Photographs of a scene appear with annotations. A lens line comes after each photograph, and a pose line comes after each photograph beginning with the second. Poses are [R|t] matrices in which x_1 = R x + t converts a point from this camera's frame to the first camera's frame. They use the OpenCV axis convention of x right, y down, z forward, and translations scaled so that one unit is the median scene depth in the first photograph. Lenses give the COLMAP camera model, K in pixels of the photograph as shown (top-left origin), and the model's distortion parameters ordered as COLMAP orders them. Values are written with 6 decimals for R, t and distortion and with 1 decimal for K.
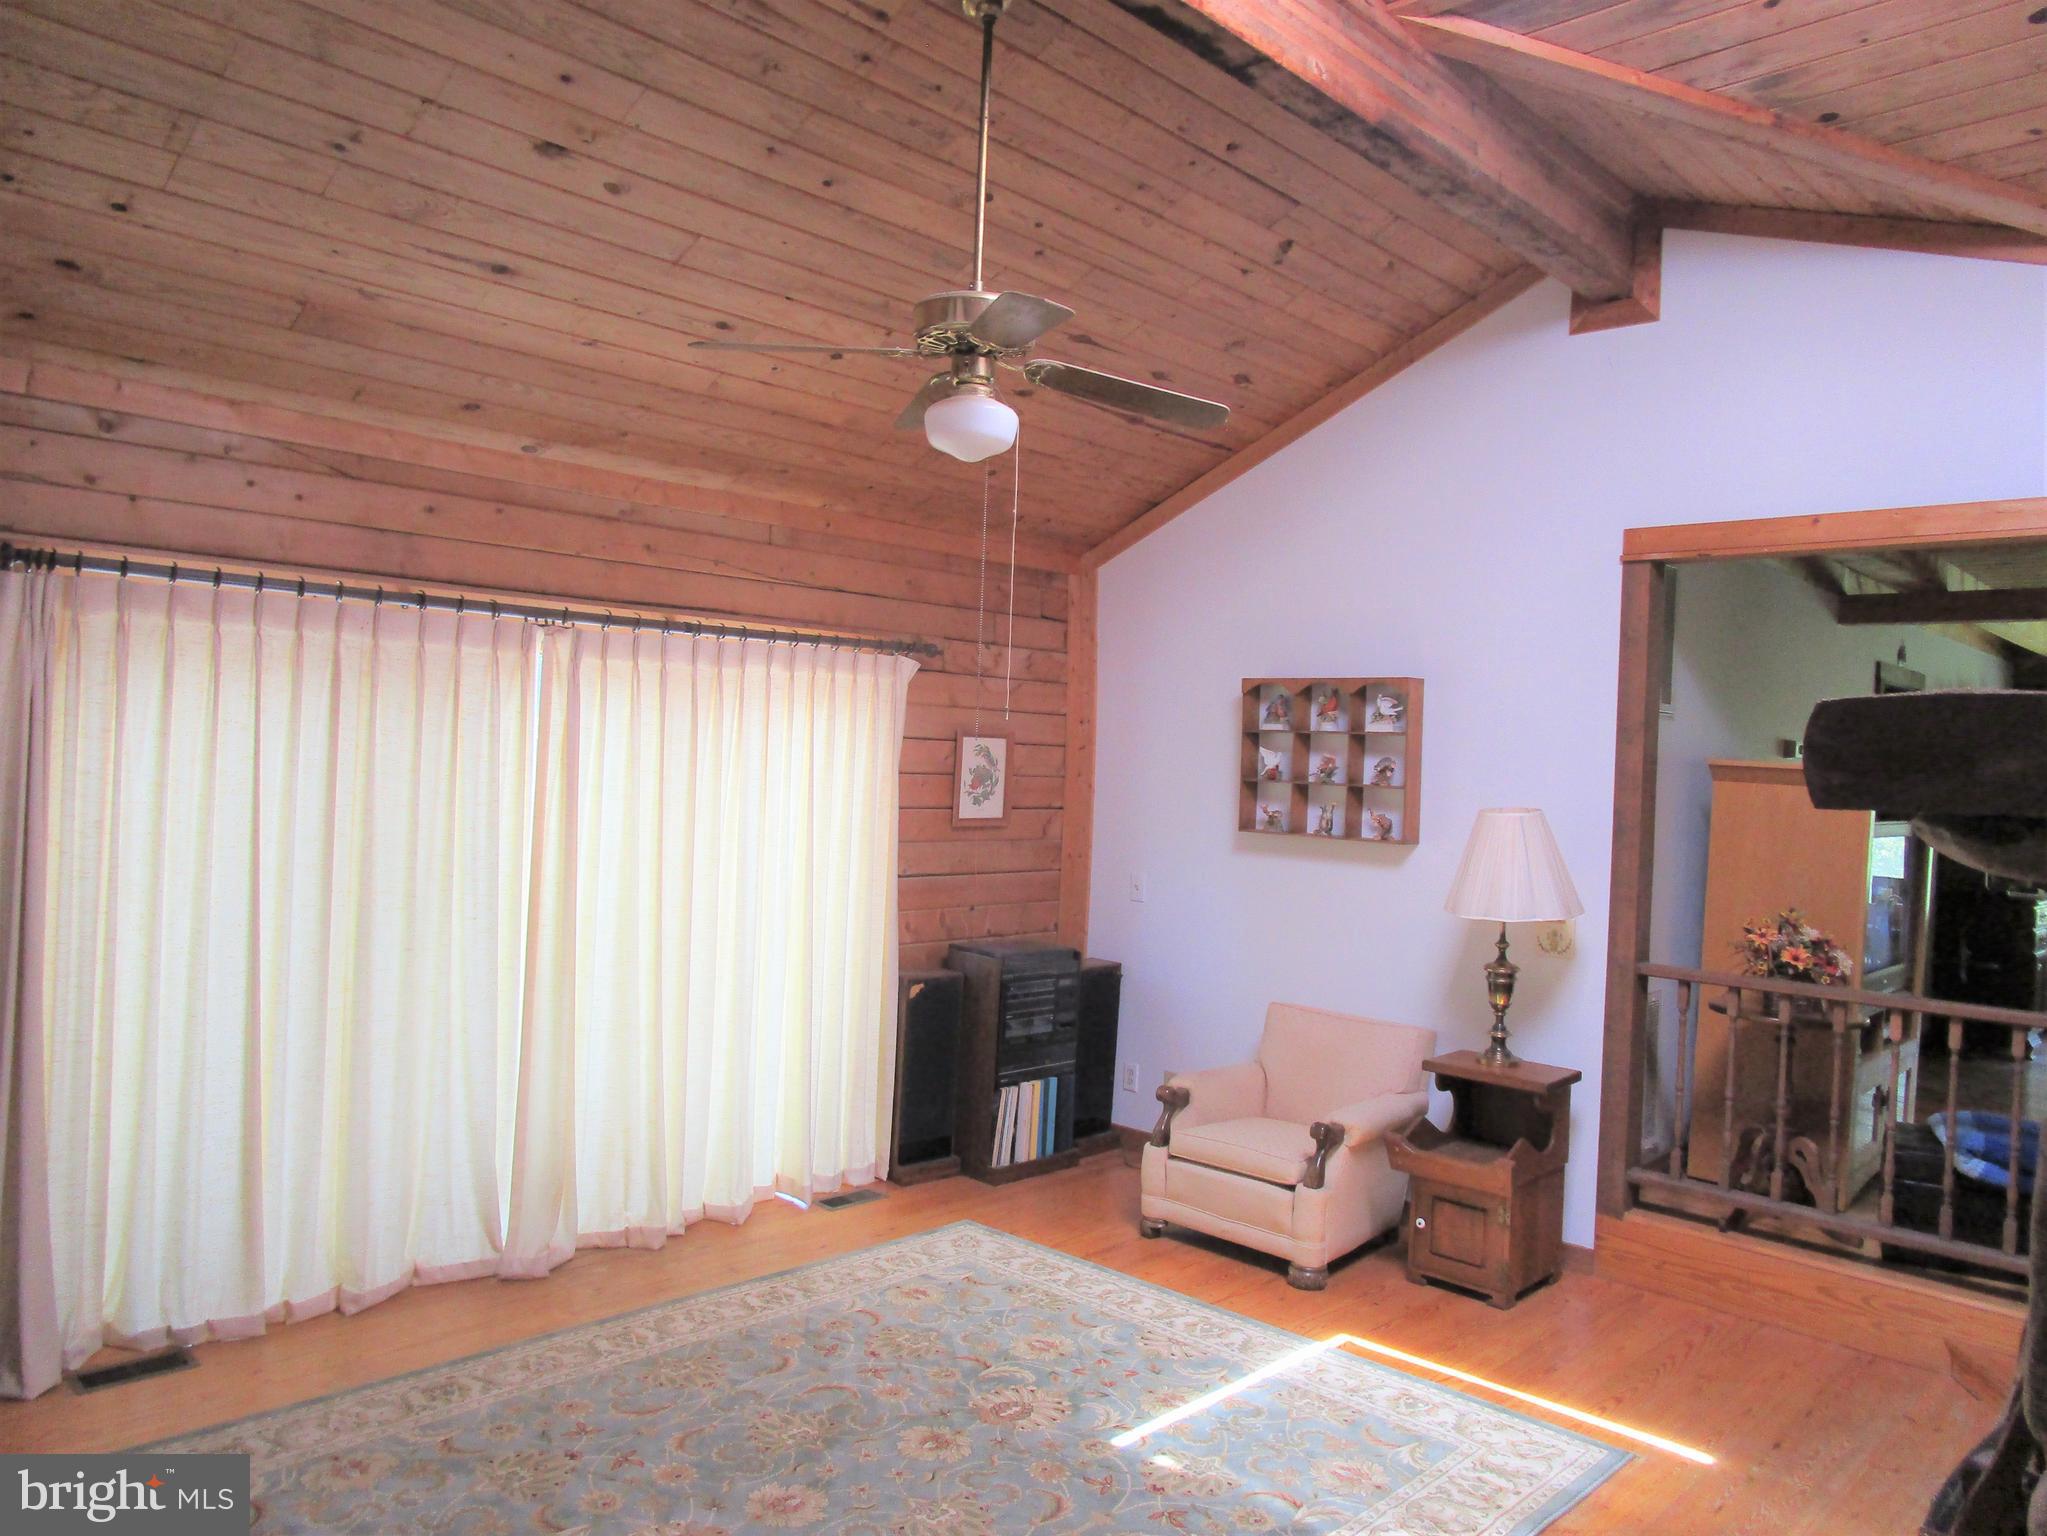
lens RADIAL K [[1477.9, 0, 1021.5], [0, 1477.9, 780.1], [0, 0, 1]] dist [-0.026799, 0.022613]
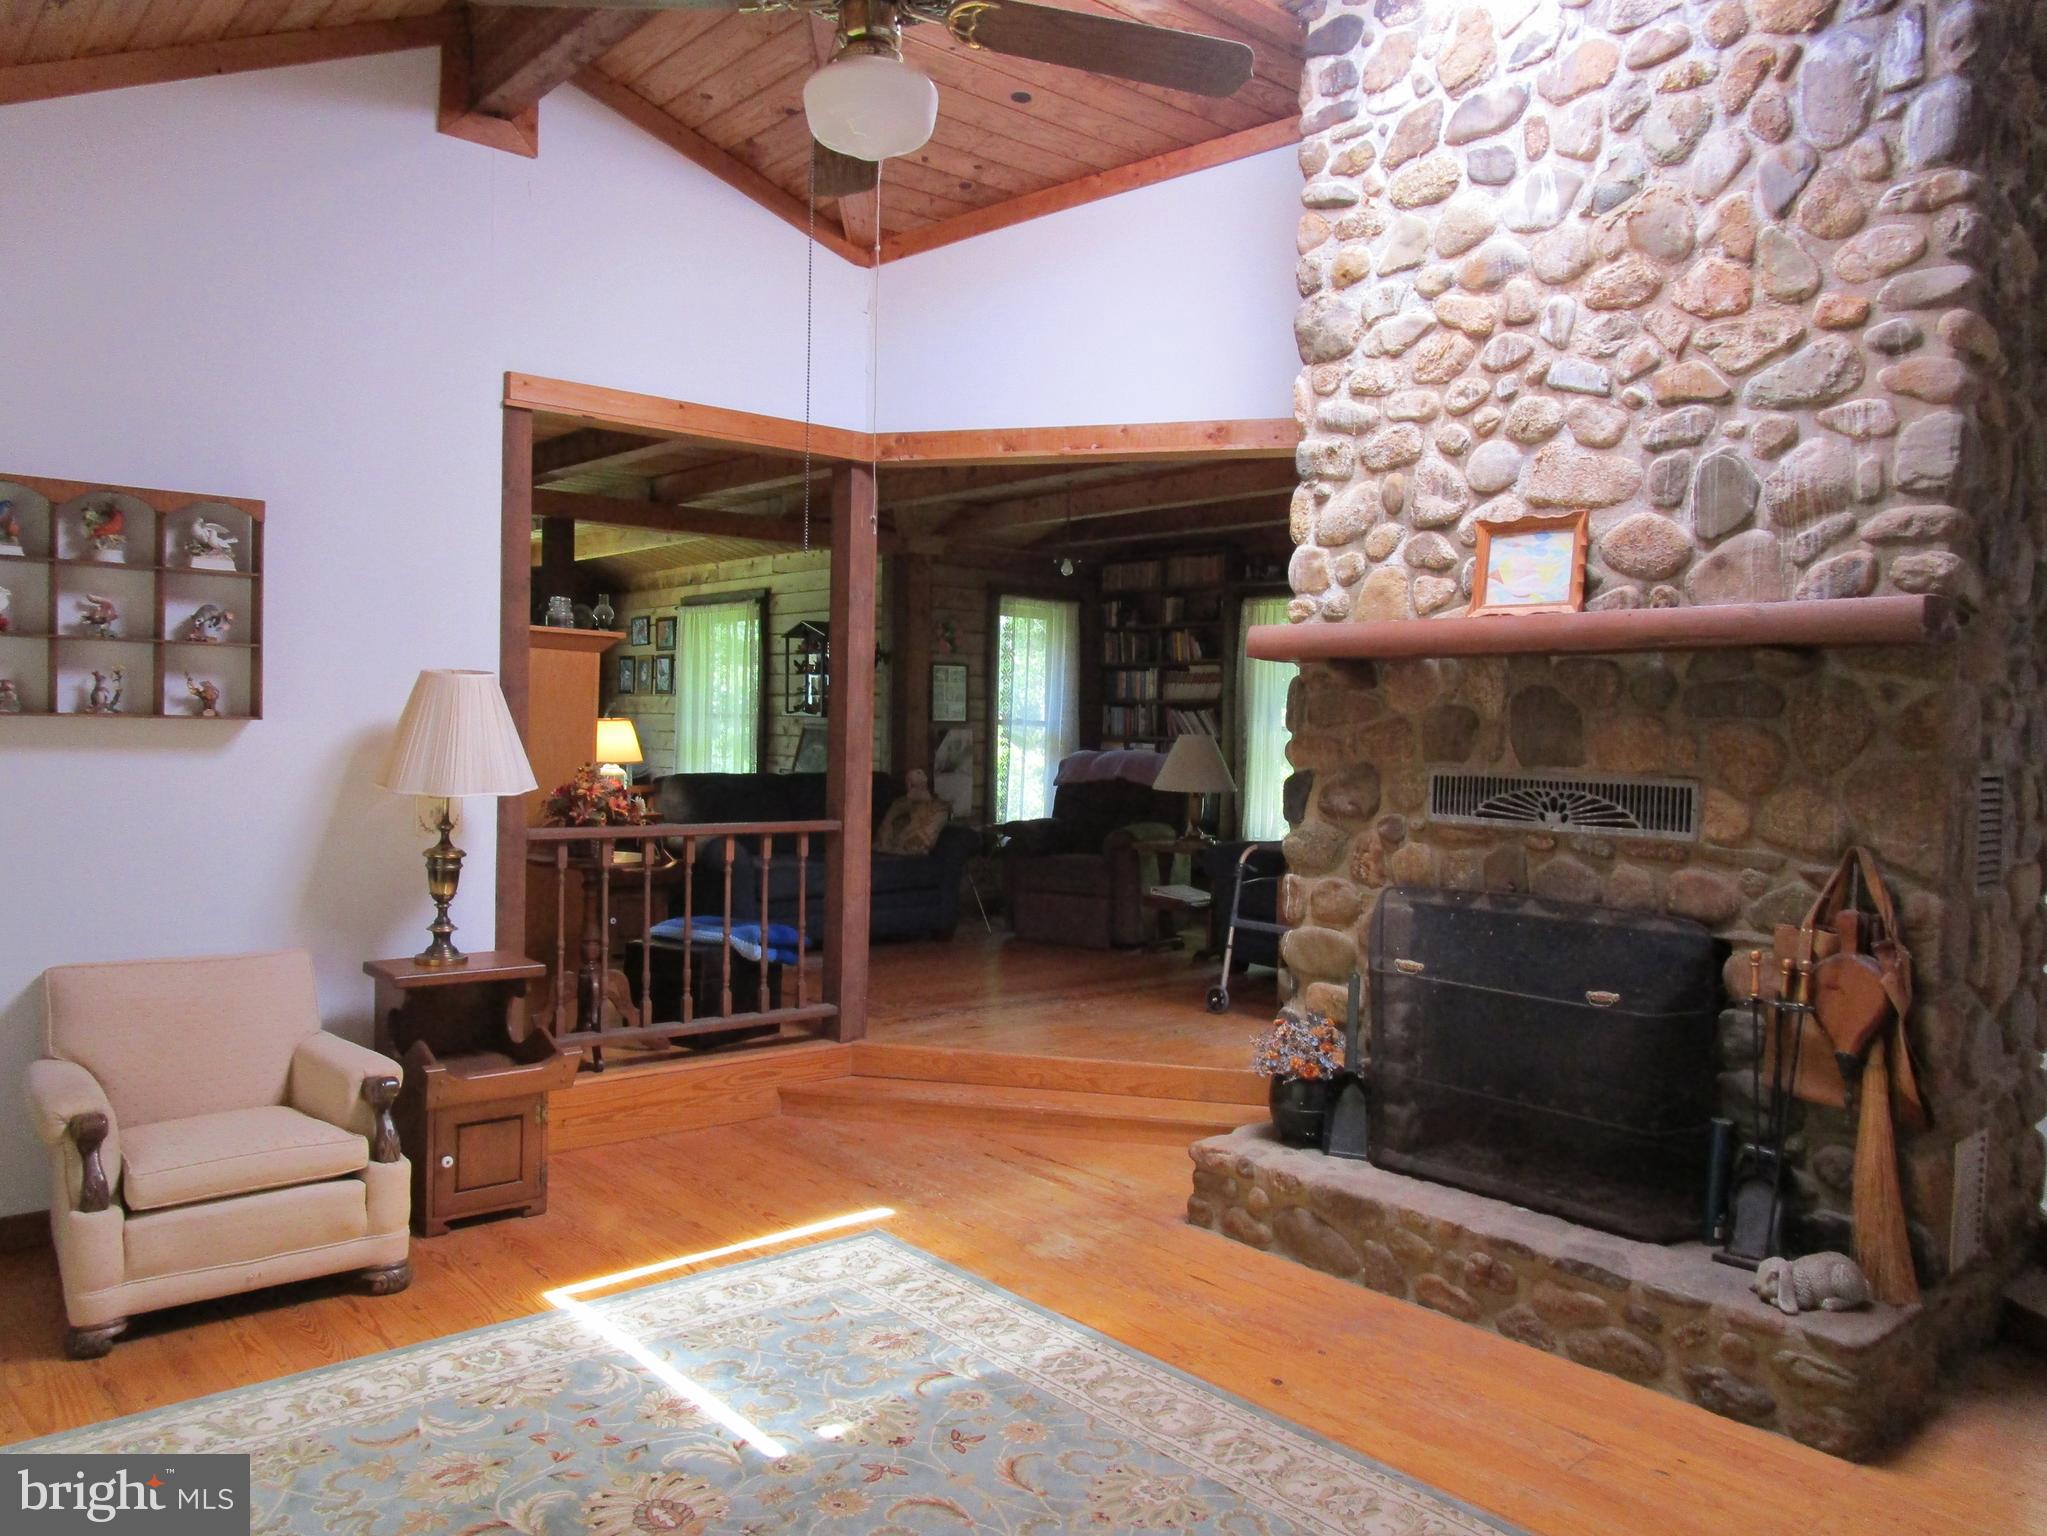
lens RADIAL K [[1477.9, 0, 1025.4], [0, 1477.9, 774.3], [0, 0, 1]] dist [-0.026799, 0.022613]
pose [[0.081912, -0.075377, 0.993785, -0.593367], [-0.009204, 0.997036, 0.076383, 0.012768], [-0.996597, -0.015404, 0.080975, 0.682377]]
